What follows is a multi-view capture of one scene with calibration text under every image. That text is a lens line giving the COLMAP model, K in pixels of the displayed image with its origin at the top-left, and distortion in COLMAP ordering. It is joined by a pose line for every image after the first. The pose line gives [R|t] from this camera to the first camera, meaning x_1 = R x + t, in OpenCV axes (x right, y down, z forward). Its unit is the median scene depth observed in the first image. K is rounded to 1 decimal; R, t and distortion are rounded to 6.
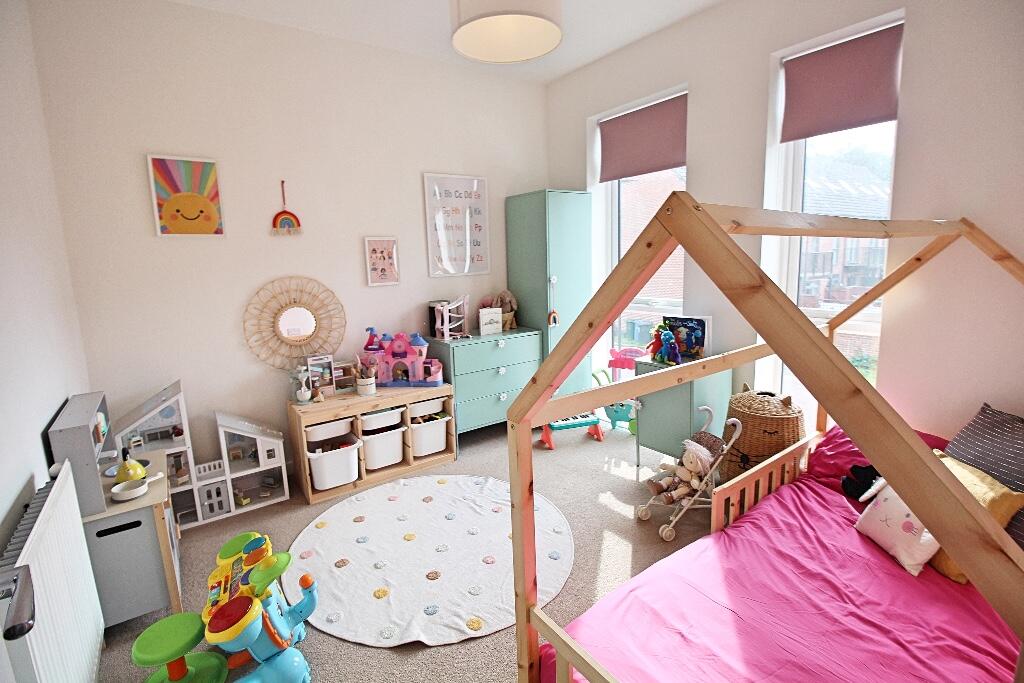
lens RADIAL K [[471.2, 0, 516.0], [0, 471.2, 336.8], [0, 0, 1]] dist [-0.008474, -0.008742]
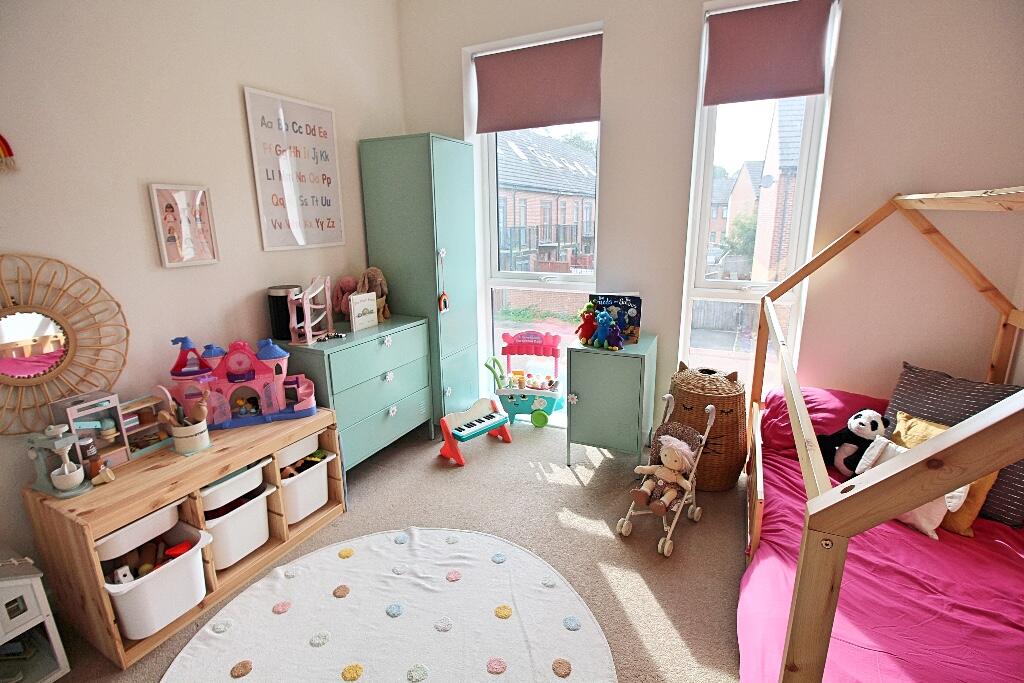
lens RADIAL K [[471.2, 0, 519.0], [0, 471.2, 336.6], [0, 0, 1]] dist [-0.008474, -0.008742]
pose [[0.880537, -0.091808, 0.465001, -0.215015], [0.062271, 0.994965, 0.078525, -0.042087], [-0.469870, -0.040188, 0.881821, 0.281659]]
